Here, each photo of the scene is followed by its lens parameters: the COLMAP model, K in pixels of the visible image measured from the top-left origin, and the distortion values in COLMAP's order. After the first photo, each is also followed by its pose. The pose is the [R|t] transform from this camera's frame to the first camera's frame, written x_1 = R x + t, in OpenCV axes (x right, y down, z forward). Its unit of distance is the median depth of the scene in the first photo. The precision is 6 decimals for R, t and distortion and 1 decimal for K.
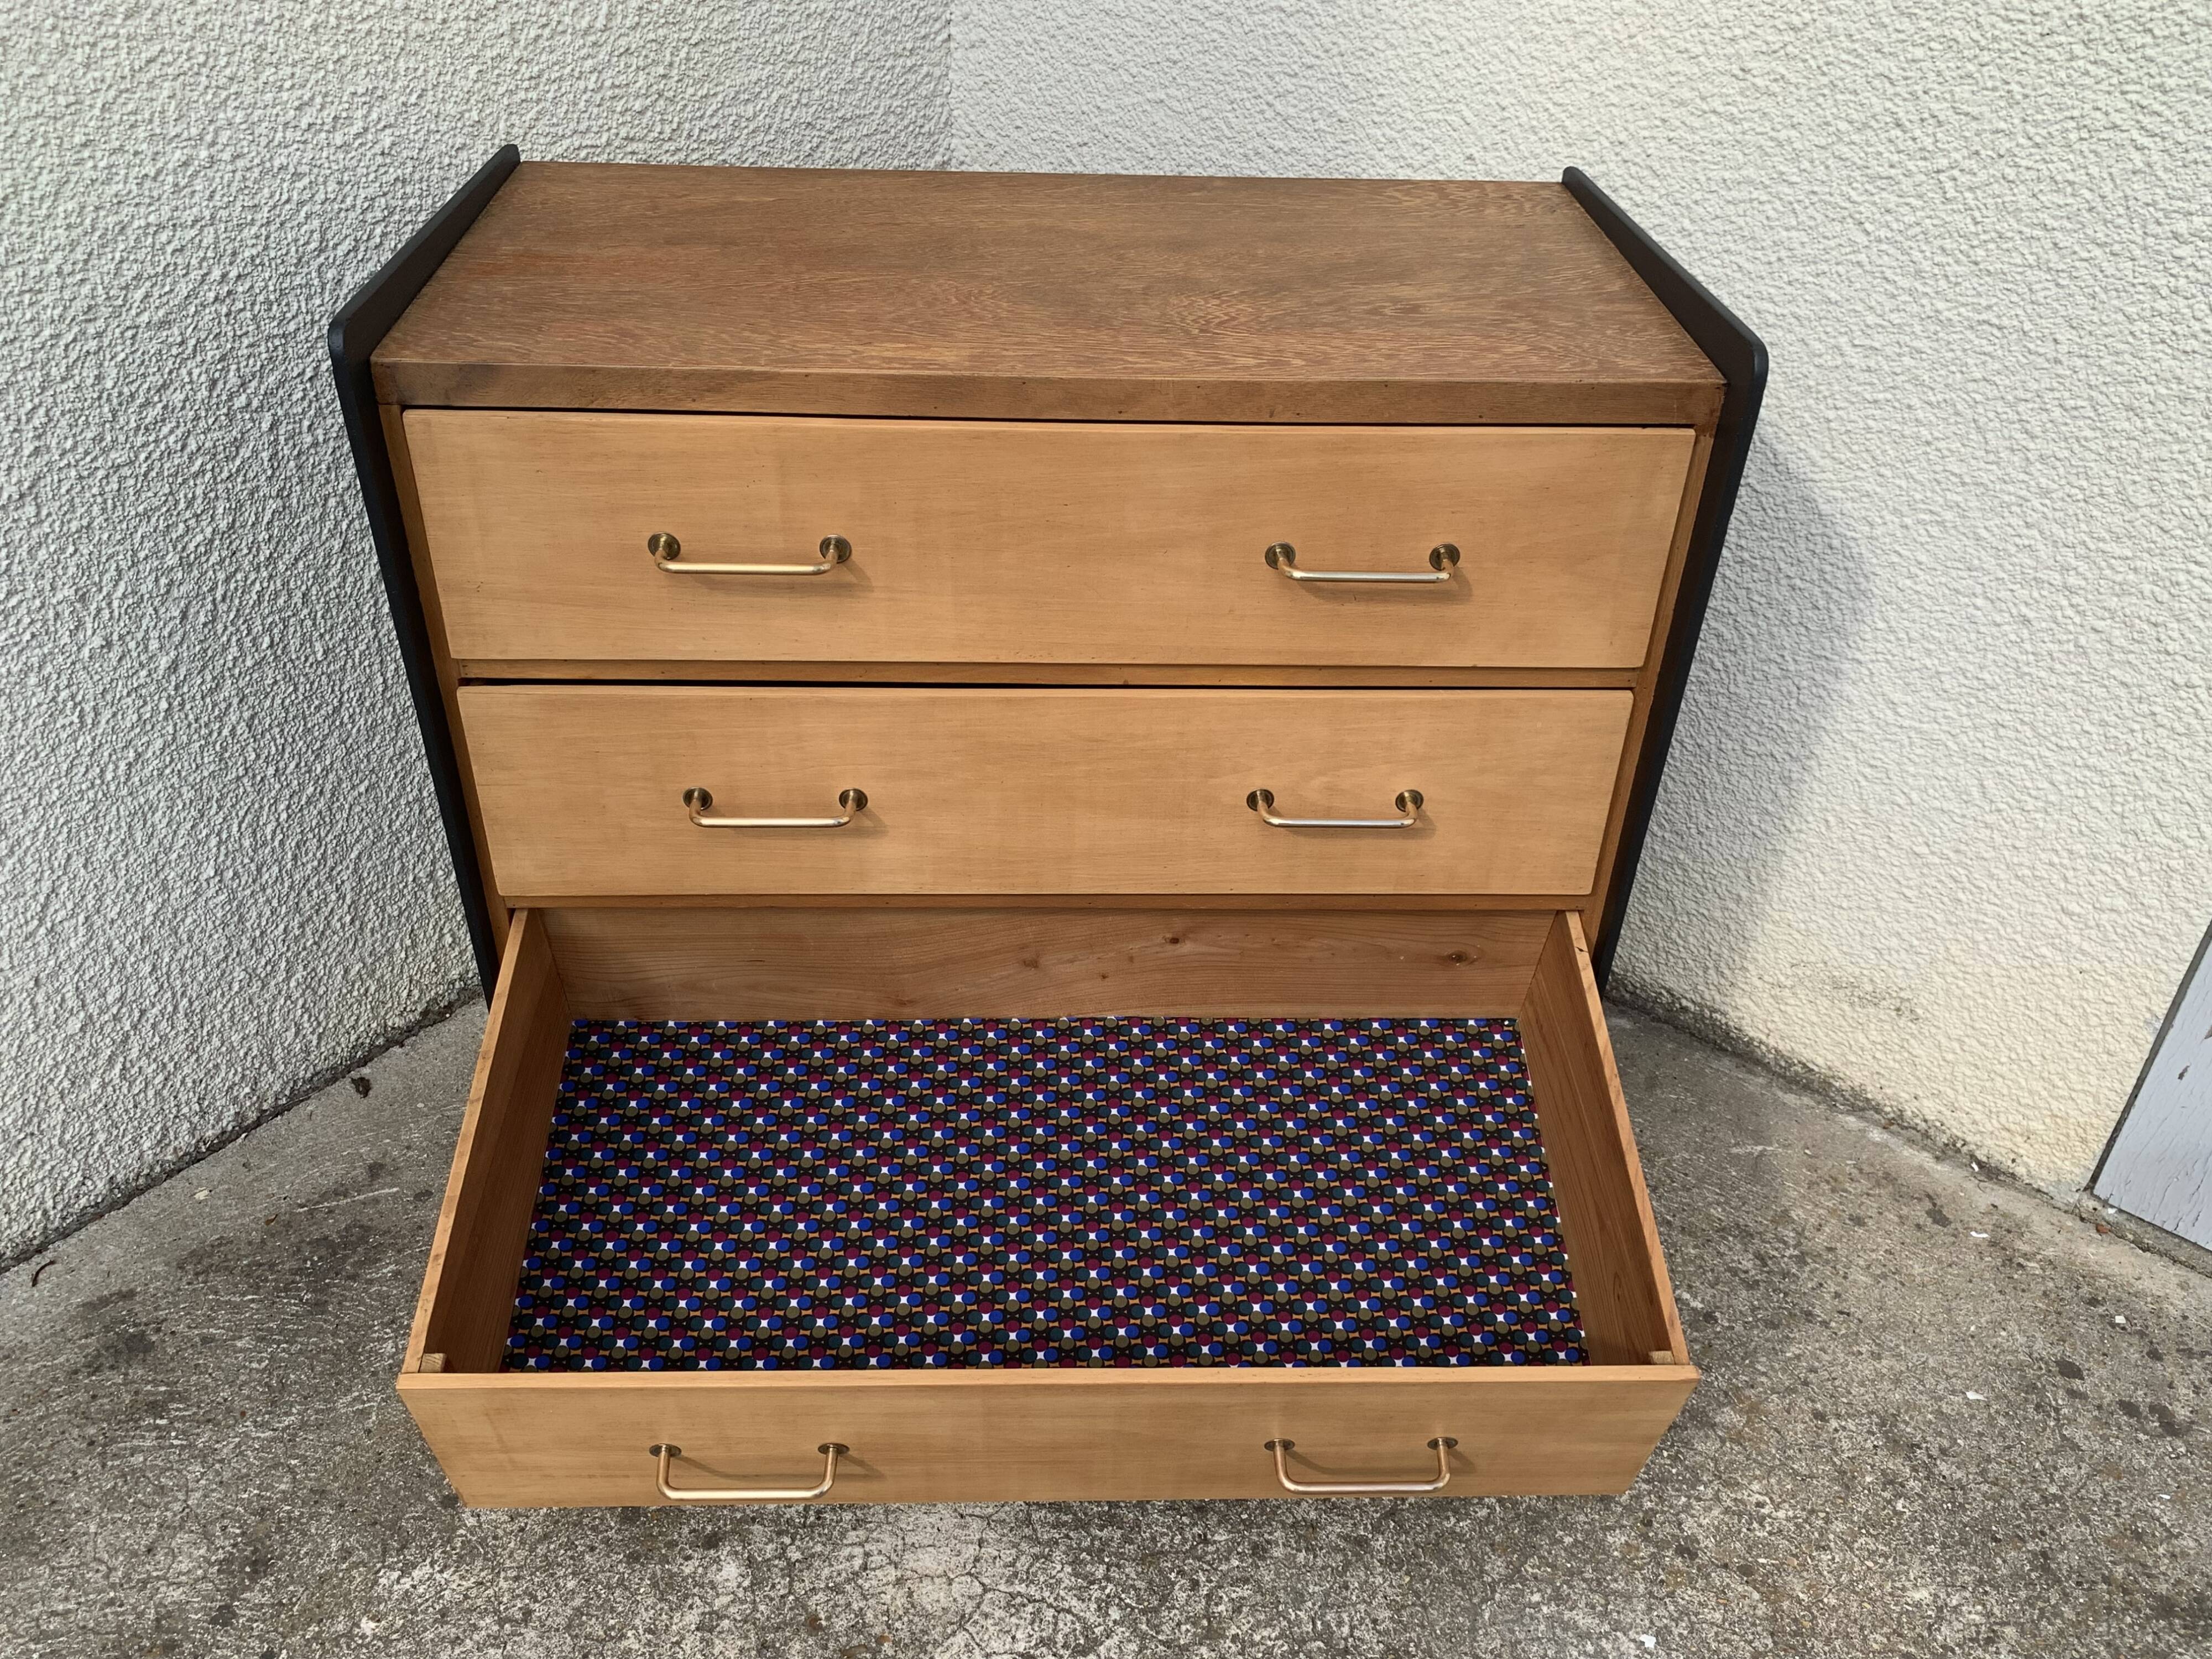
lens RADIAL K [[1830.8, 0, 1112.4], [0, 1830.8, 813.6], [0, 0, 1]] dist [0.014127, -0.011843]
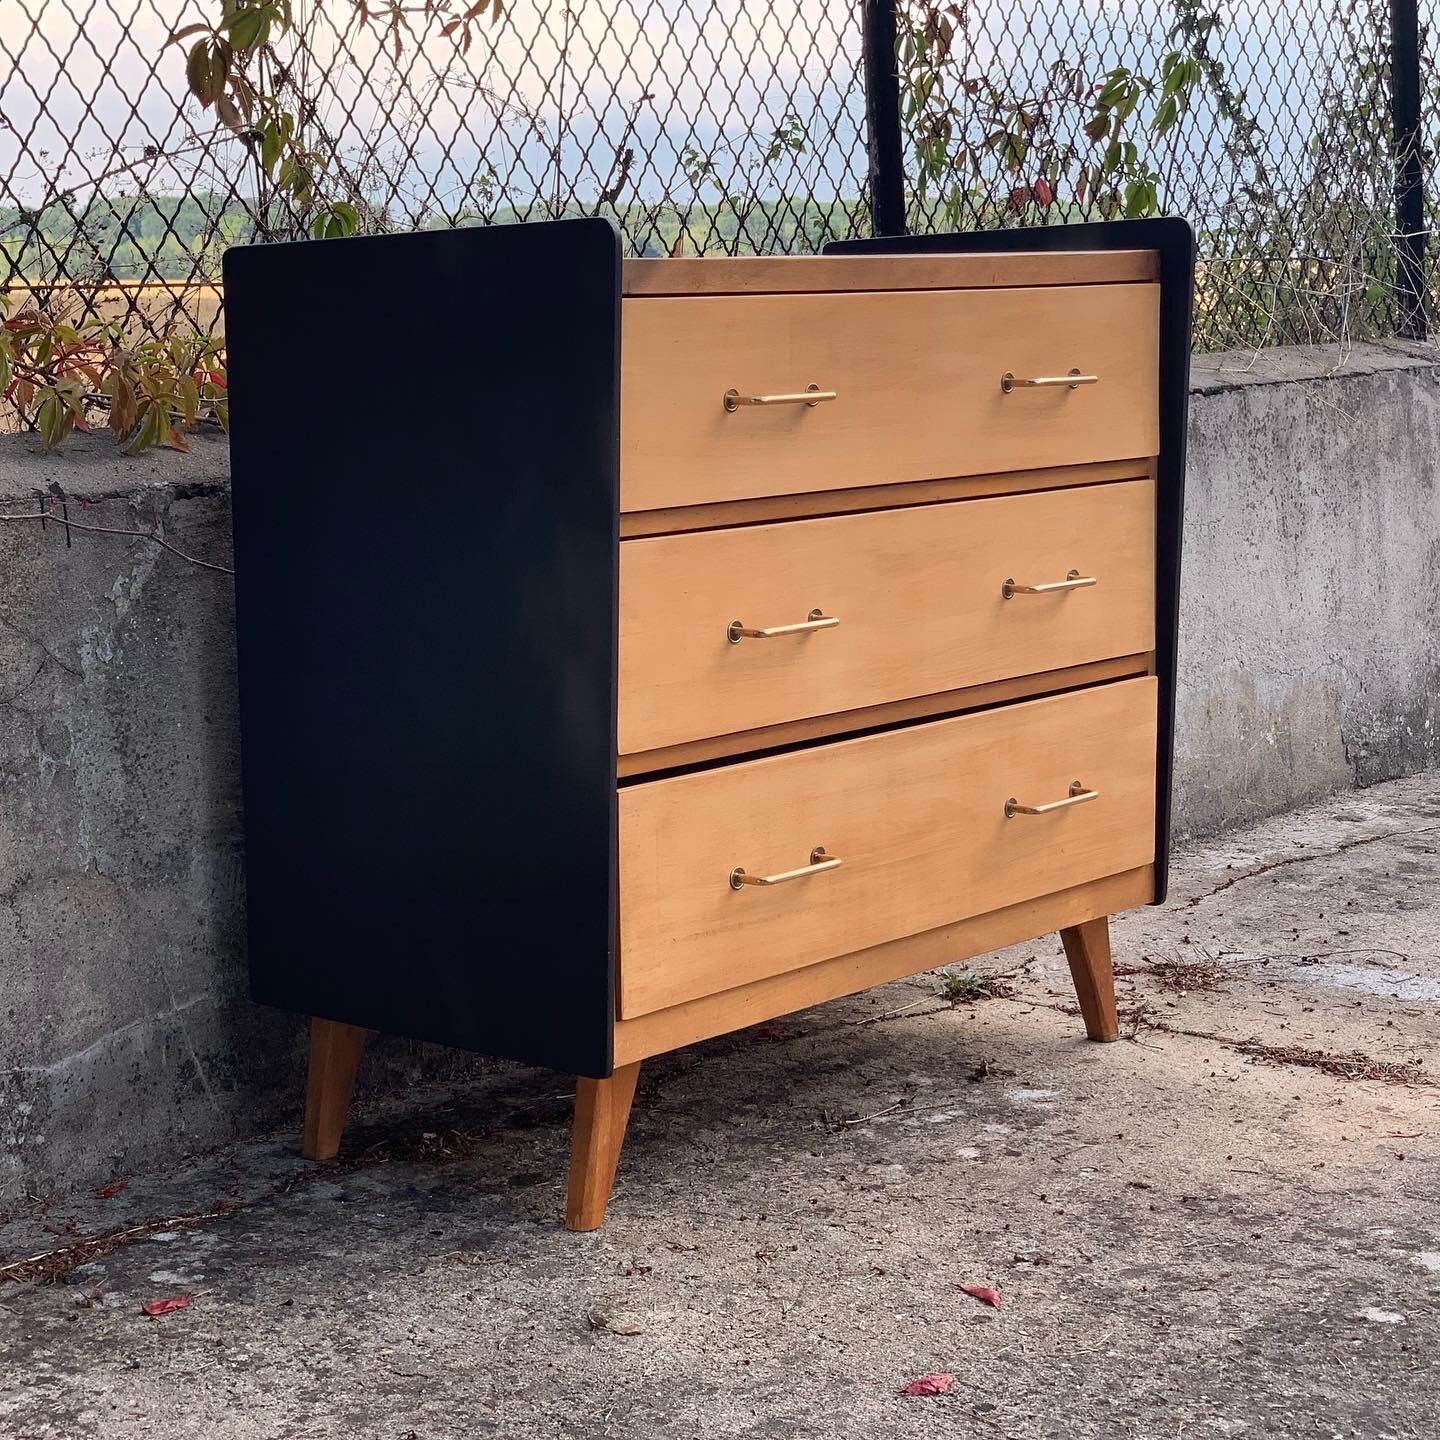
lens RADIAL K [[3106.8, 0, 709.5], [0, 3106.8, 713.7], [0, 0, 1]] dist [-0.019546, 0.000000]
pose [[0.681993, -0.150670, 0.715670, -1.527172], [0.451754, 0.856337, -0.250212, 0.482783], [-0.575156, 0.493949, 0.652081, -0.264847]]
